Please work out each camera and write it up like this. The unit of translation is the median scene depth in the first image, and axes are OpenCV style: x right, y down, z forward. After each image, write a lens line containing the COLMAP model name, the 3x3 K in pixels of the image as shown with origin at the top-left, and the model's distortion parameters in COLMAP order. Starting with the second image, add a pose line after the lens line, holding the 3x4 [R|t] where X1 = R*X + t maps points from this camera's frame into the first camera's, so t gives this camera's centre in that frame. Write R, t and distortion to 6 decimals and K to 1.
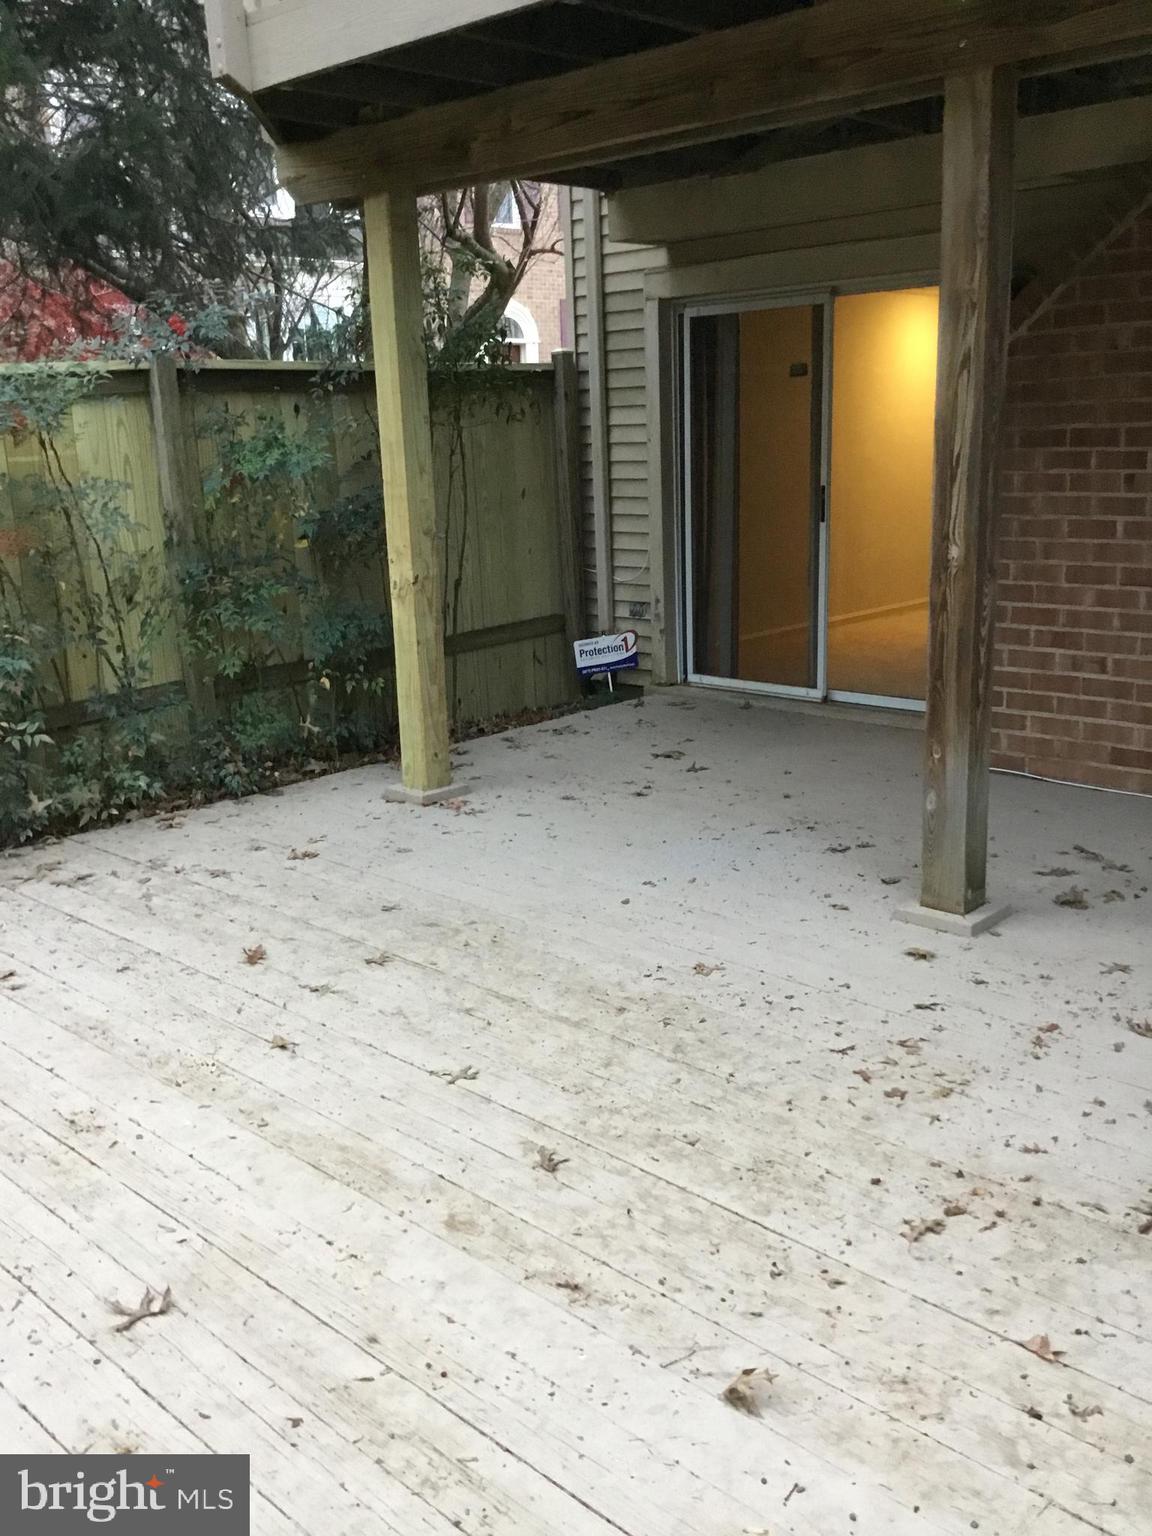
lens RADIAL K [[1413.9, 0, 588.8], [0, 1413.9, 788.4], [0, 0, 1]] dist [0.028322, 0.000000]
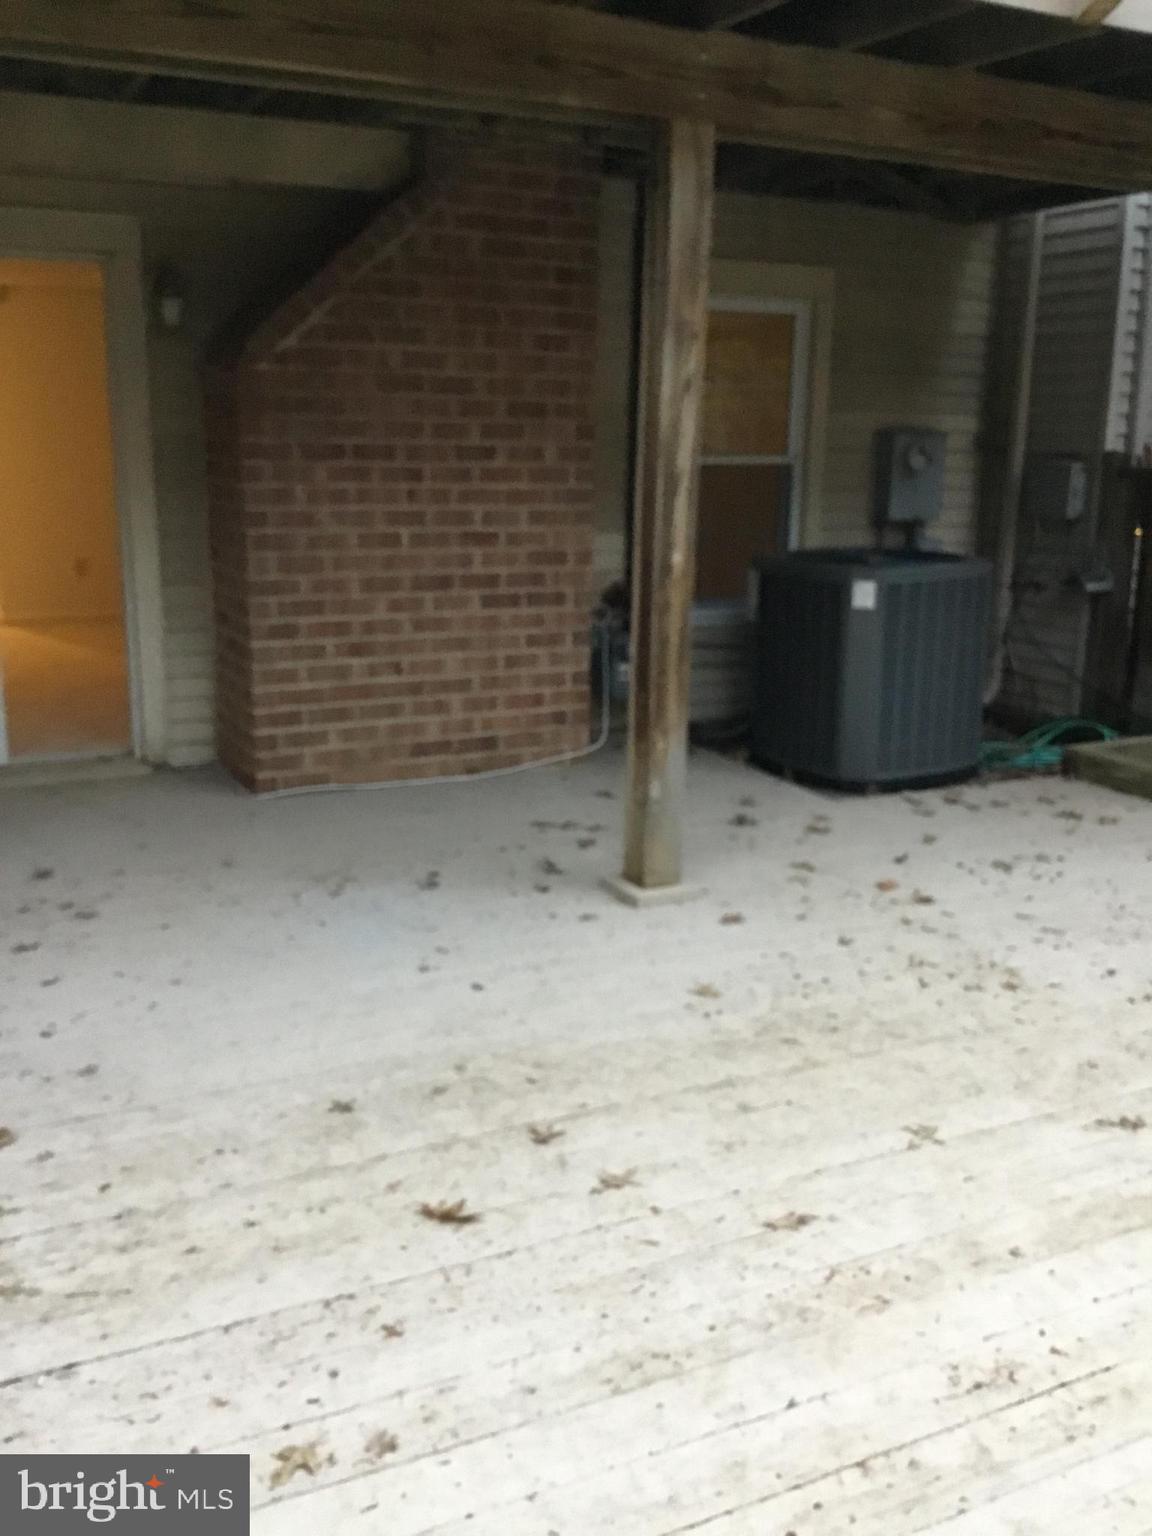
lens RADIAL K [[1413.9, 0, 578.6], [0, 1413.9, 818.8], [0, 0, 1]] dist [0.028322, 0.000000]
pose [[0.336855, -0.218944, 0.915747, -0.610513], [0.205461, 0.966243, 0.155439, -0.119152], [-0.918866, 0.135790, 0.370468, 0.518365]]
